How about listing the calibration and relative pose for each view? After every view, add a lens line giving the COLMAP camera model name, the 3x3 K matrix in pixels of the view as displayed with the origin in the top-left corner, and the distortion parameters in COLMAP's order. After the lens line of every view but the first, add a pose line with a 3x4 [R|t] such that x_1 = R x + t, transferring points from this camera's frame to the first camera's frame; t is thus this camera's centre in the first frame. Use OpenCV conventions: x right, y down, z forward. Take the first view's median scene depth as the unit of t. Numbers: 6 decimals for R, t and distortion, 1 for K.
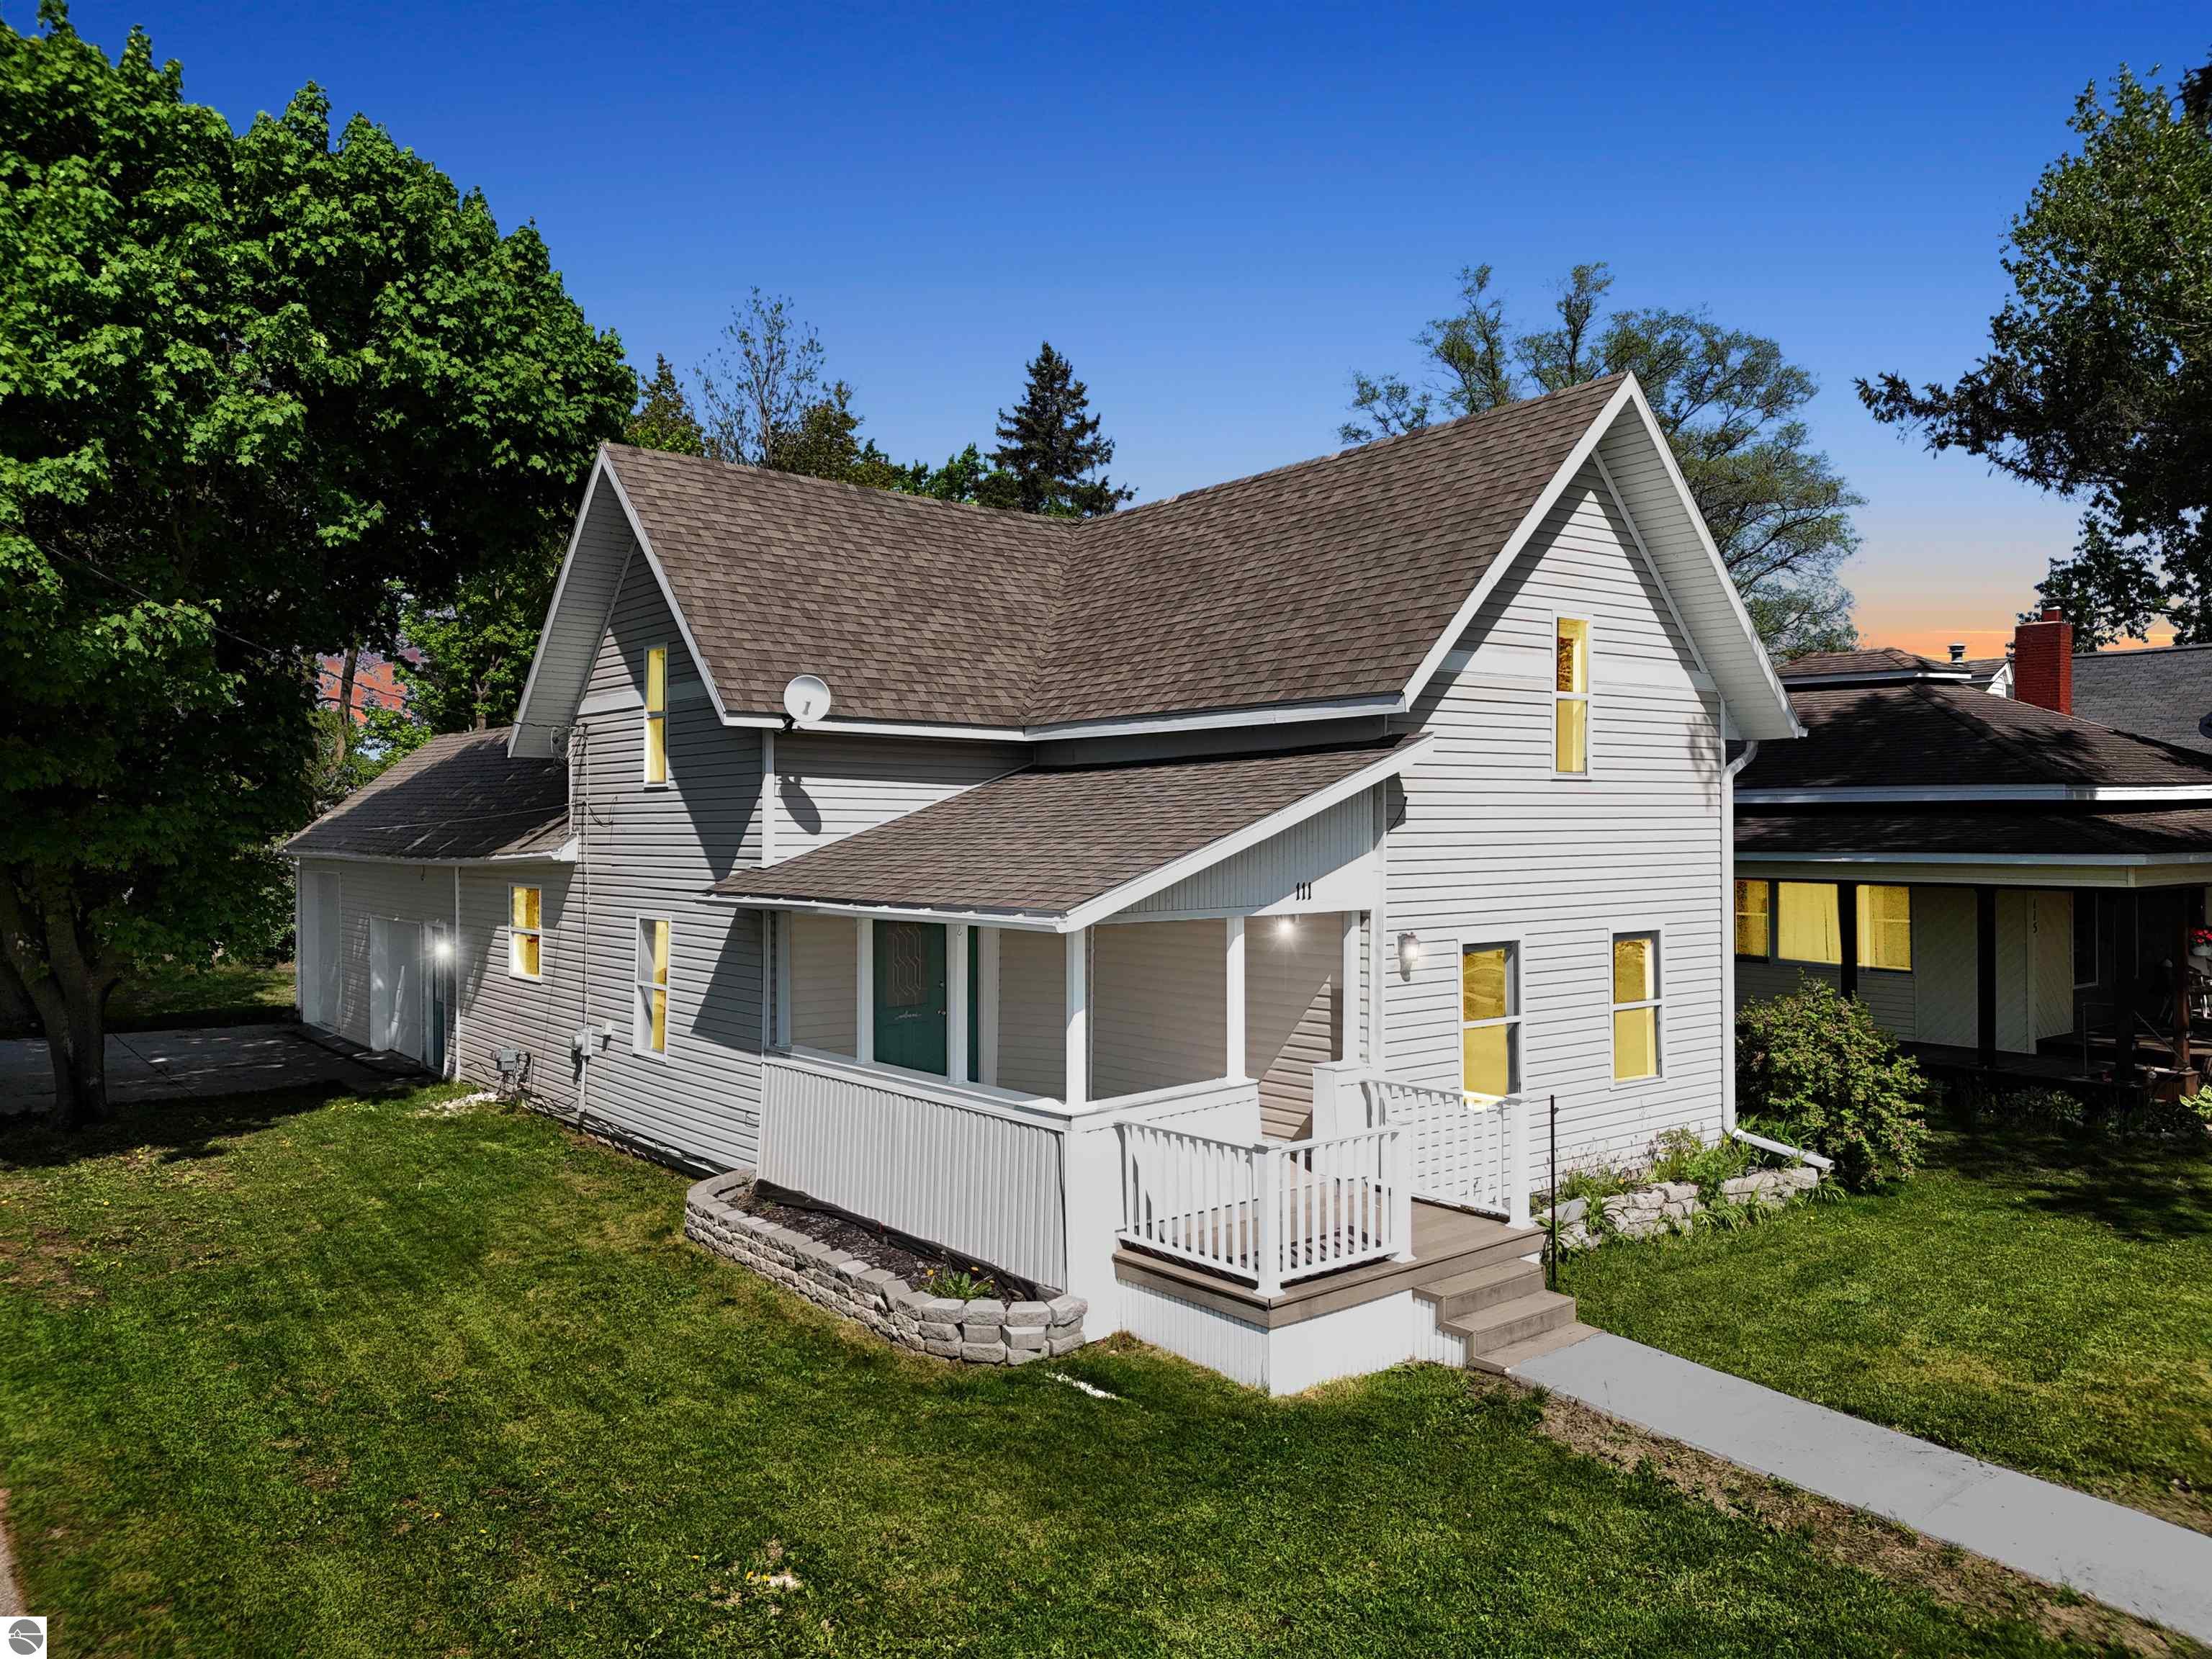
lens RADIAL K [[1557.9, 0, 1106.0], [0, 1557.9, 829.5], [0, 0, 1]] dist [0.004097, -0.000077]
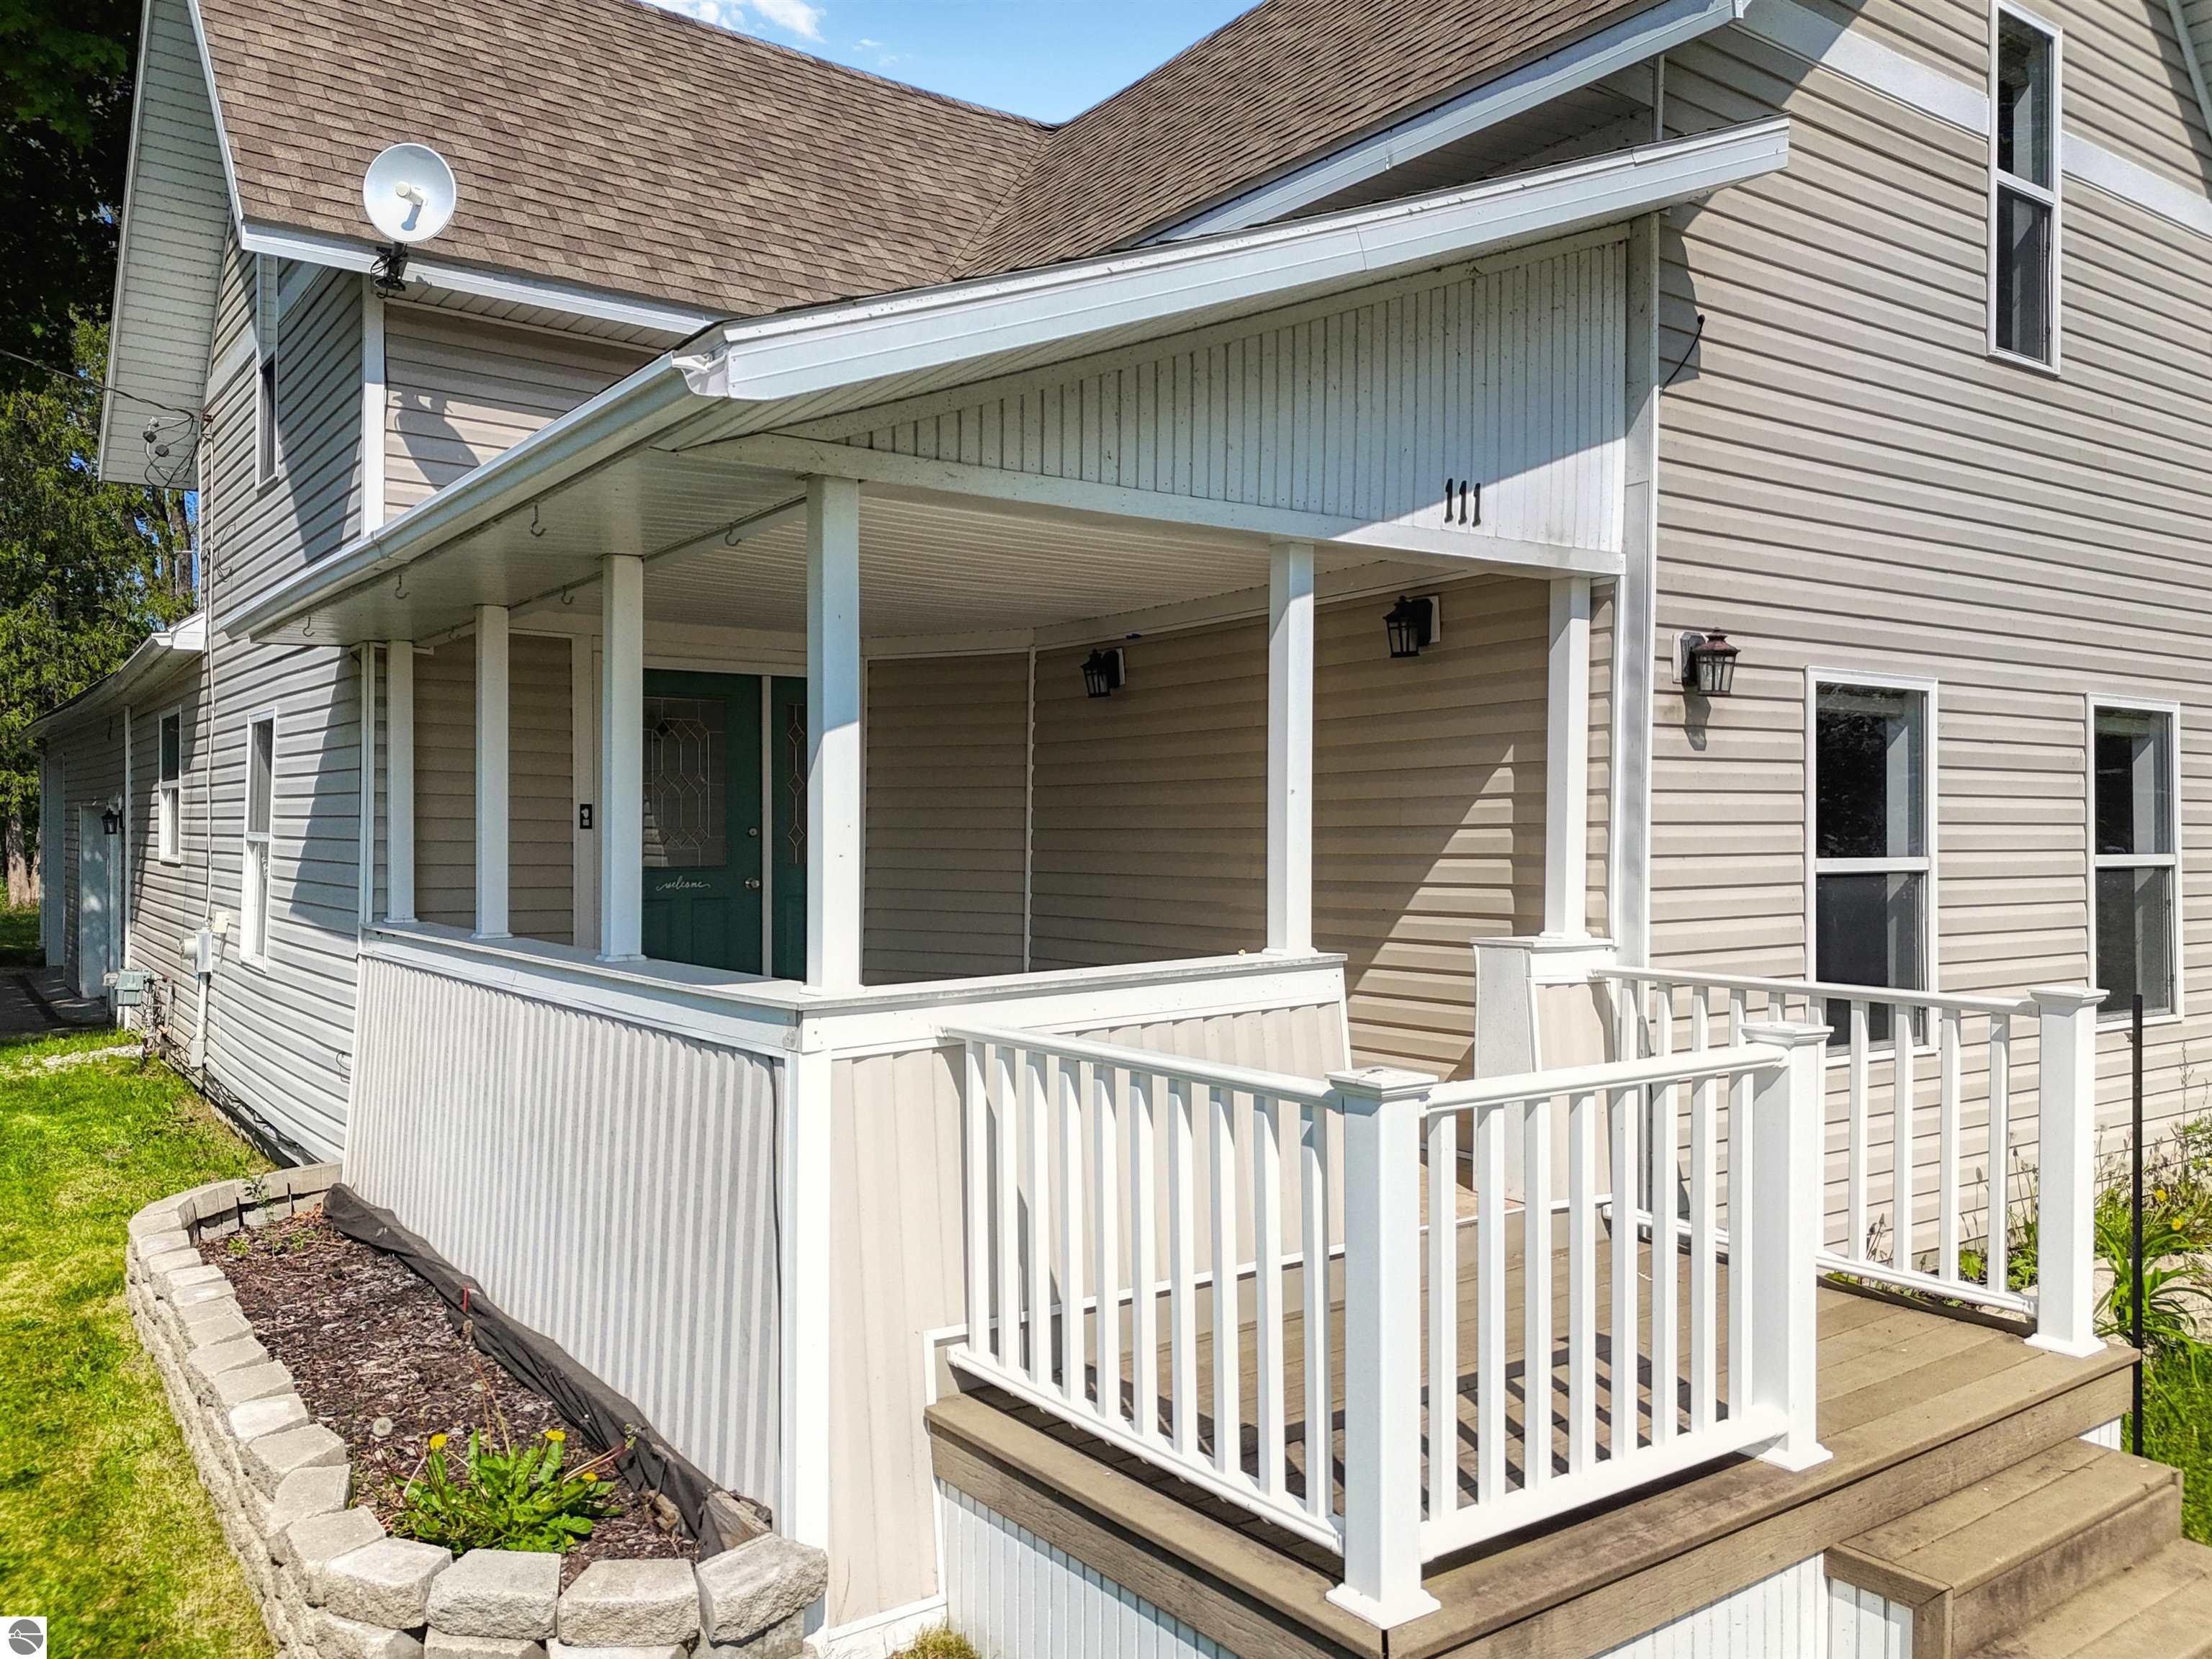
lens RADIAL K [[1704.5, 0, 1054.8], [0, 1704.5, 838.9], [0, 0, 1]] dist [0.007562, -0.000976]
pose [[0.997356, 0.003724, -0.072571, 0.055829], [-0.002717, 0.999899, 0.013973, 0.127979], [0.072616, -0.013739, 0.997265, 0.572314]]
